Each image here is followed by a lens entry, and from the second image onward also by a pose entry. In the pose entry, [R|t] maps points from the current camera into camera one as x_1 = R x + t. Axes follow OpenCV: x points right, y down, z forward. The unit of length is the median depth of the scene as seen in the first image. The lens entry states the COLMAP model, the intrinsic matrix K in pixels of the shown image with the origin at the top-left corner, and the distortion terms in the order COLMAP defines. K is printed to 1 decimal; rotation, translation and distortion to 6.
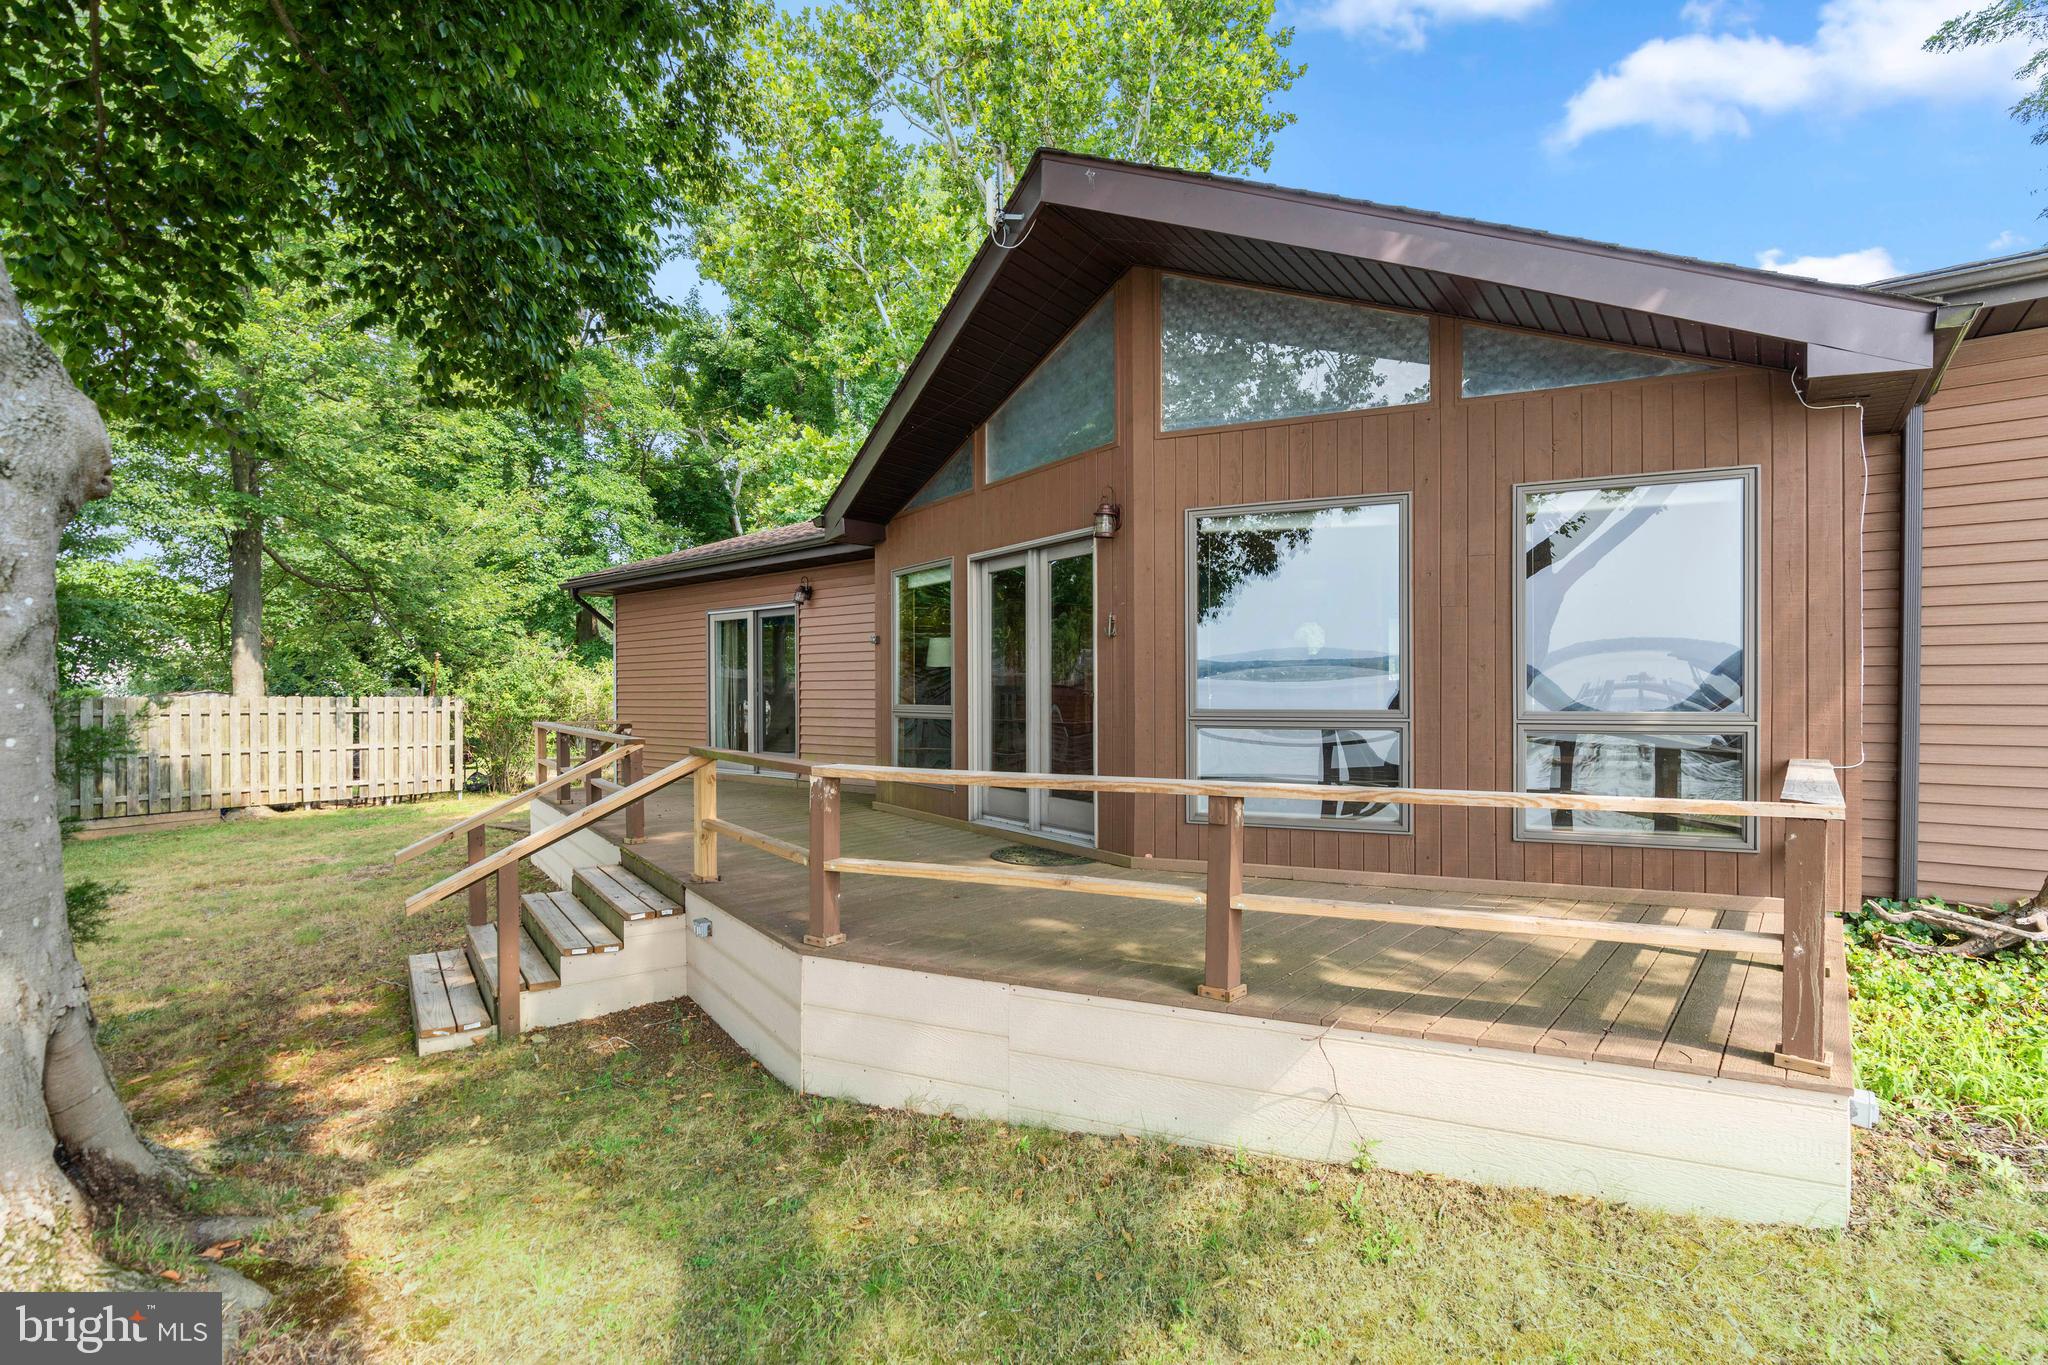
lens RADIAL K [[918.0, 0, 1024.0], [0, 918.0, 682.5], [0, 0, 1]] dist [-0.003171, 0.000018]
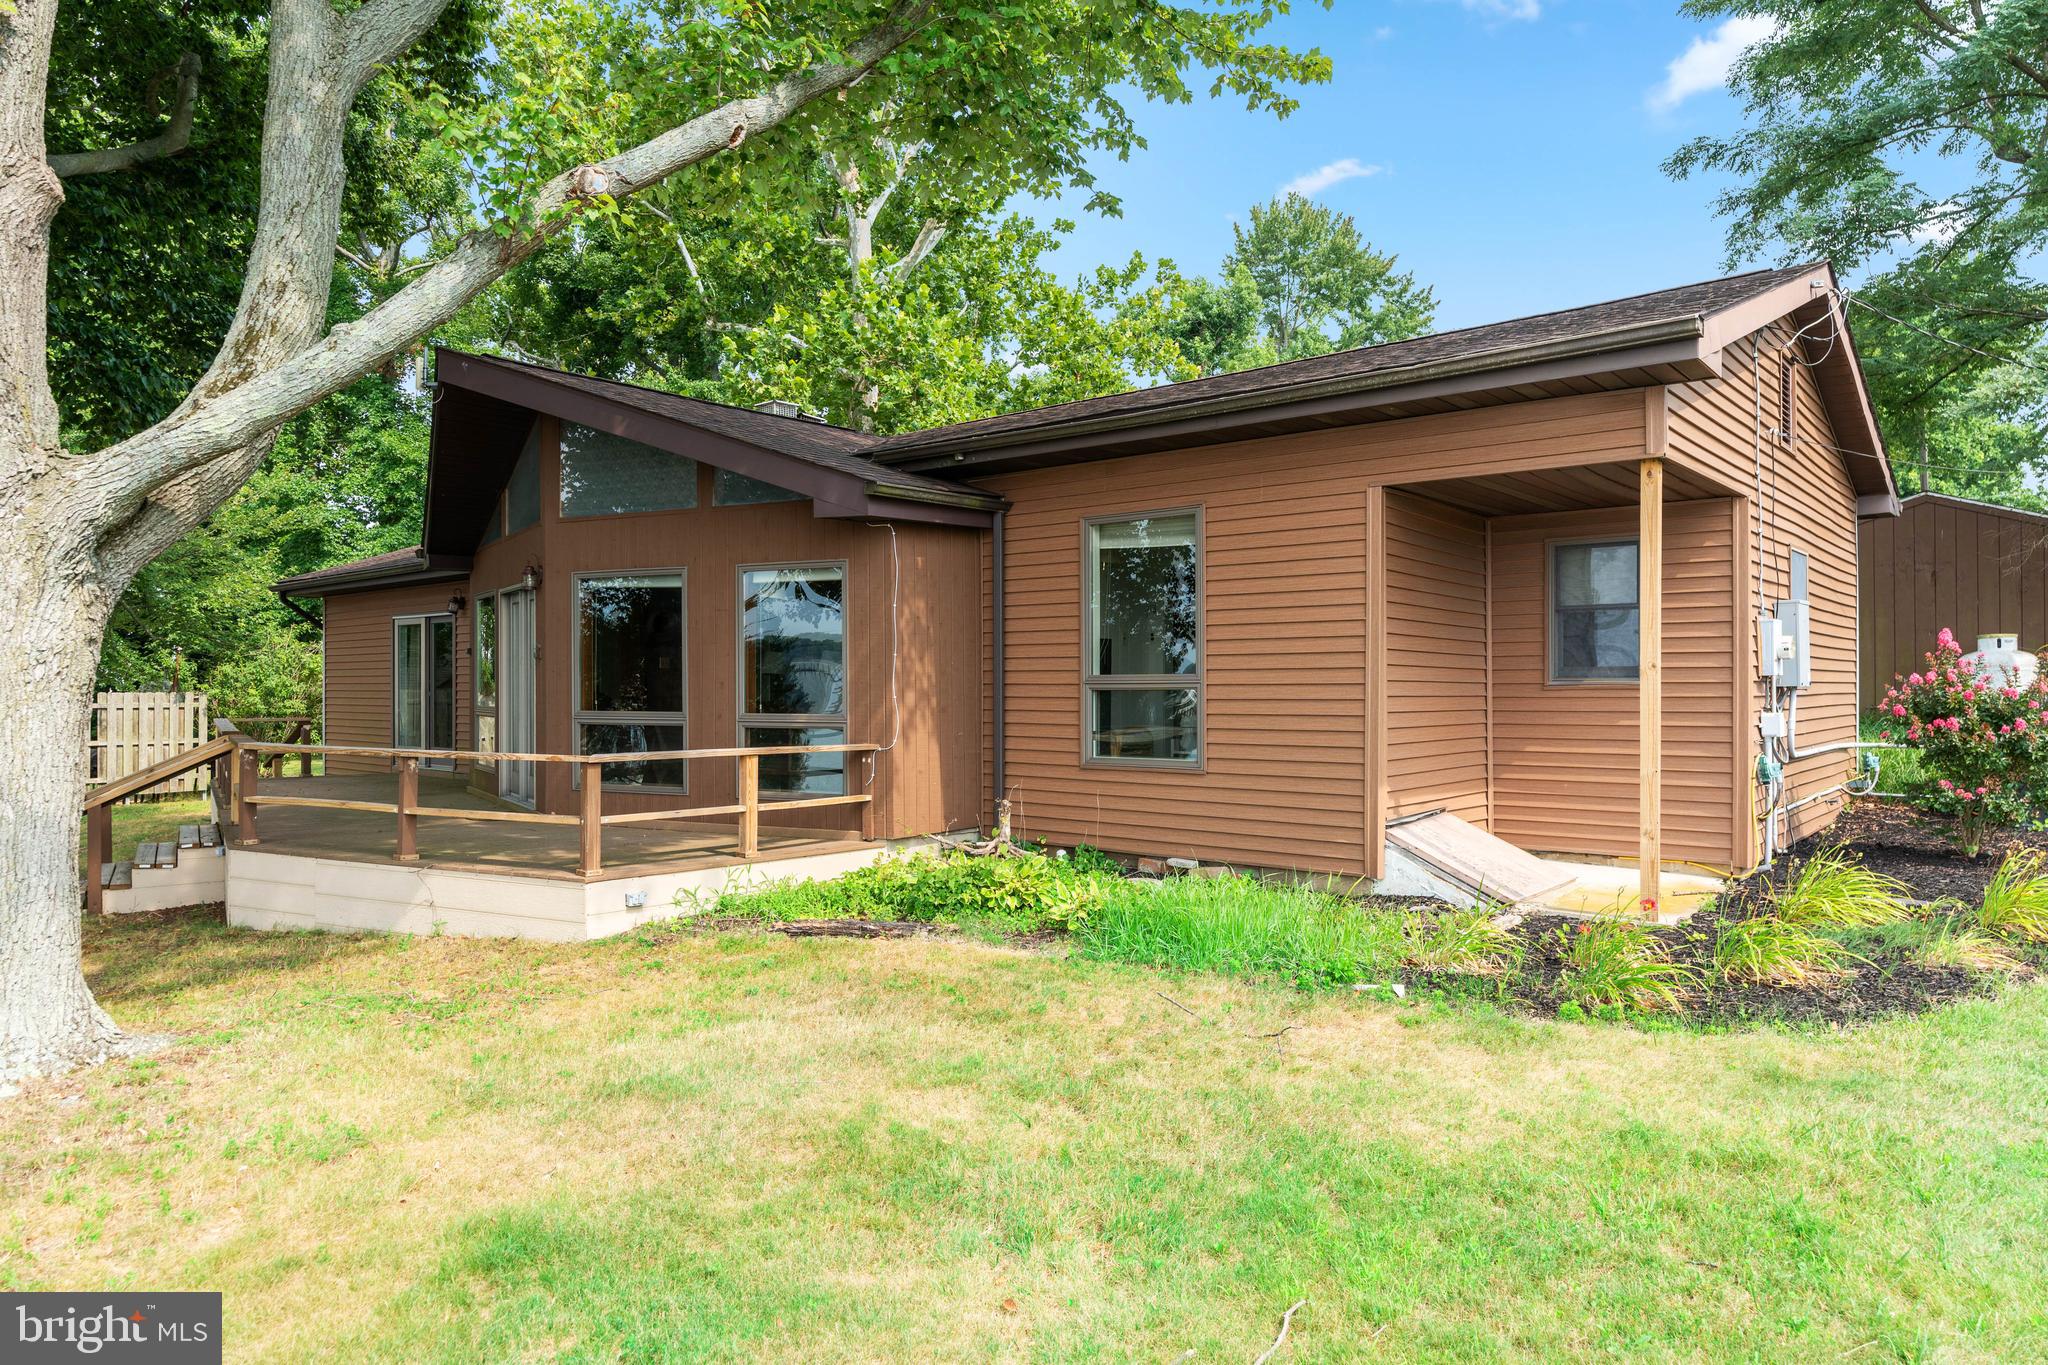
lens RADIAL K [[1268.5, 0, 1024.5], [0, 1268.5, 666.1], [0, 0, 1]] dist [0.000578, 0.000159]
pose [[0.999320, 0.002805, -0.036752, 0.289342], [-0.002883, 0.999994, -0.002063, -0.011743], [0.036746, 0.002168, 0.999322, -0.291648]]
